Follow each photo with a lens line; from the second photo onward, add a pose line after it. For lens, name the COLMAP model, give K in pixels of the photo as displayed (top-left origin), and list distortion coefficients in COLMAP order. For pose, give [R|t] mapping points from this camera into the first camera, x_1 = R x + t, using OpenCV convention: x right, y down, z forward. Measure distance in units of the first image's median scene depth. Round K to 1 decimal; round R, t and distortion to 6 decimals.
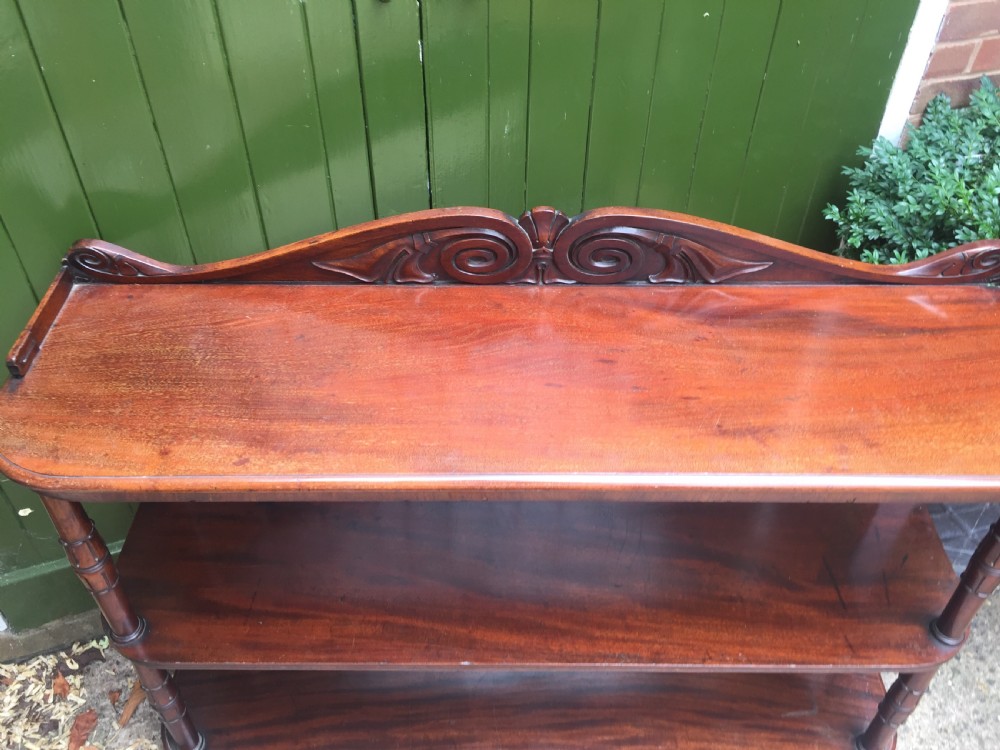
lens RADIAL K [[851.0, 0, 498.3], [0, 851.0, 373.7], [0, 0, 1]] dist [0.075640, -0.110046]
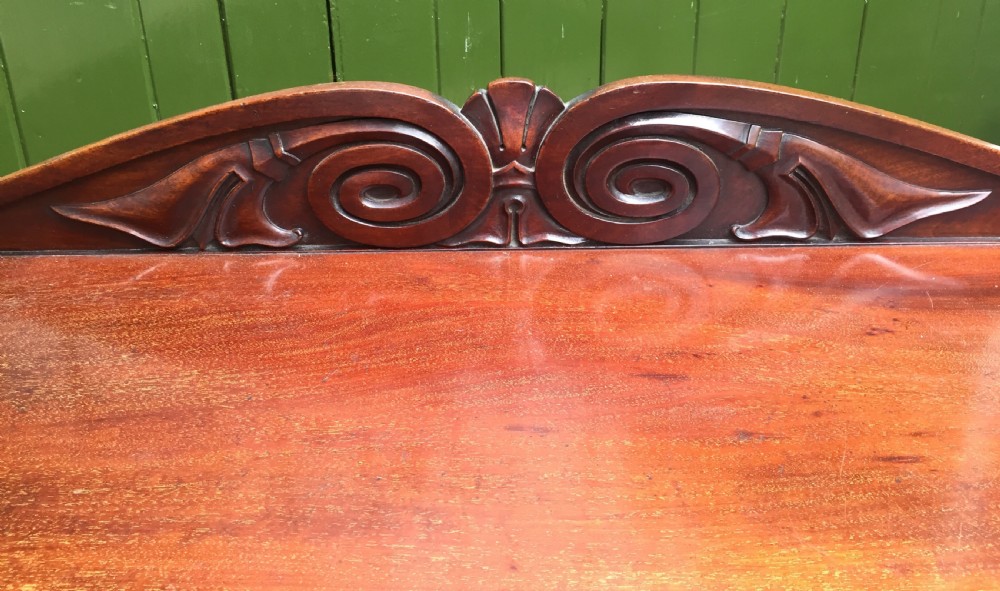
lens RADIAL K [[858.5, 0, 504.9], [0, 858.5, 210.6], [0, 0, 1]] dist [0.035602, -0.024228]
pose [[0.999522, -0.015163, -0.026930, 0.055675], [0.004524, 0.933771, -0.357843, 0.050388], [0.030572, 0.357550, 0.933393, 0.505254]]
